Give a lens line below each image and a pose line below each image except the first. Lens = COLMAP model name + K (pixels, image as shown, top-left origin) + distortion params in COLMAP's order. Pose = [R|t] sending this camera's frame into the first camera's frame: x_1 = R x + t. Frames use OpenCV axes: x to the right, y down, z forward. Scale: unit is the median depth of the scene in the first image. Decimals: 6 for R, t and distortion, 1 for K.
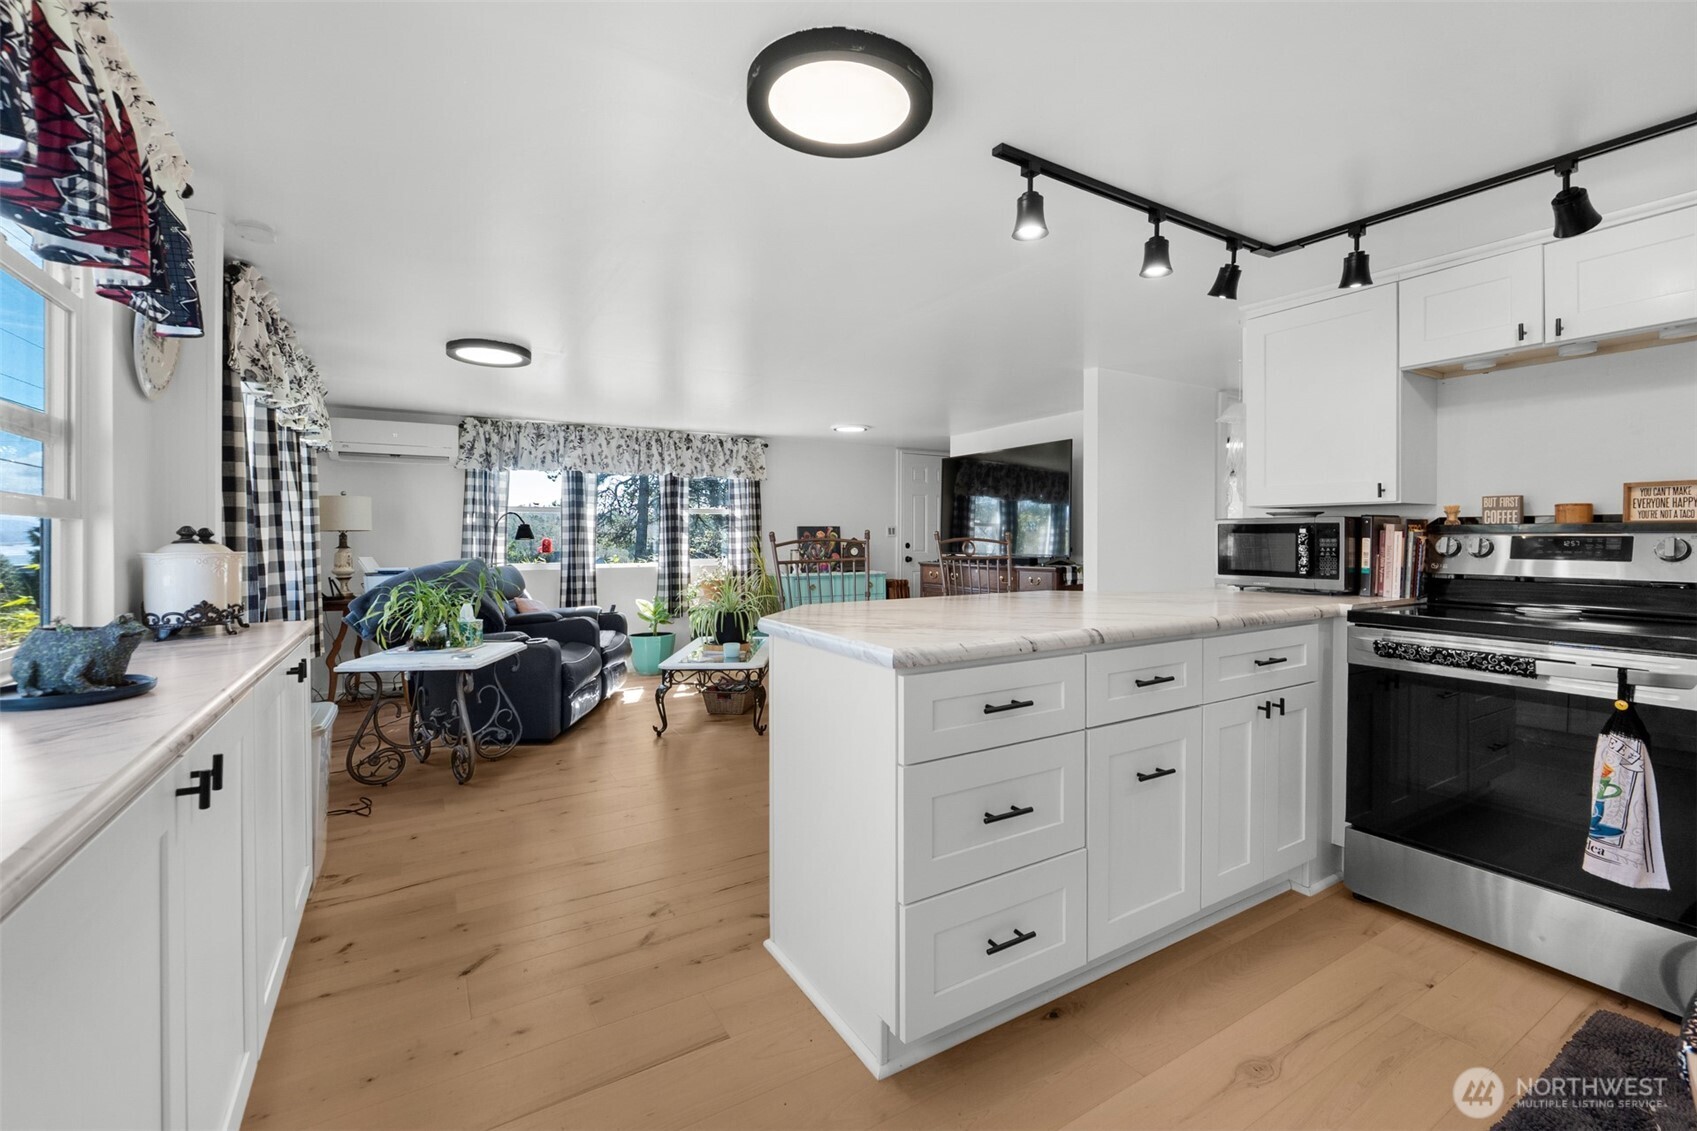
lens RADIAL K [[733.7, 0, 856.0], [0, 733.7, 535.4], [0, 0, 1]] dist [-0.005137, 0.000191]
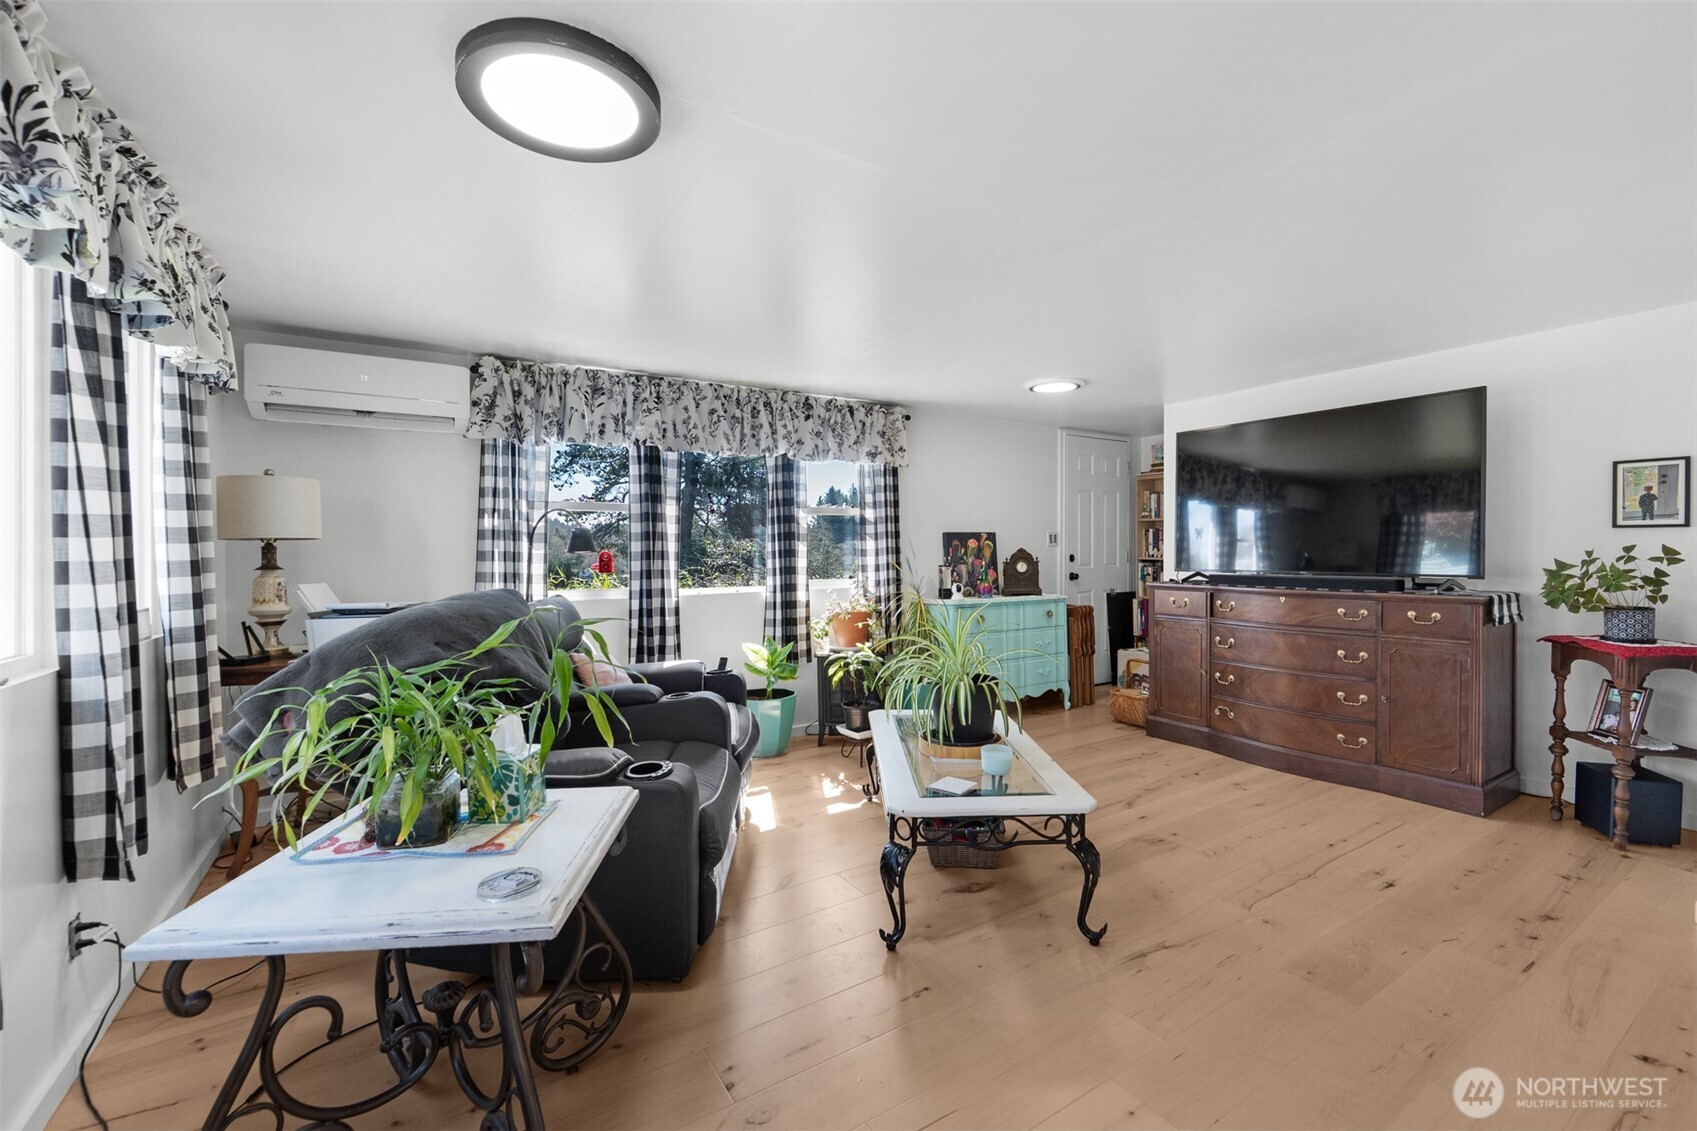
lens RADIAL K [[733.7, 0, 870.1], [0, 733.7, 551.6], [0, 0, 1]] dist [-0.005137, 0.000191]
pose [[0.999893, -0.003729, 0.014166, -0.196919], [0.003627, 0.999967, 0.007274, 0.000943], [-0.014193, -0.007222, 0.999873, 0.345813]]
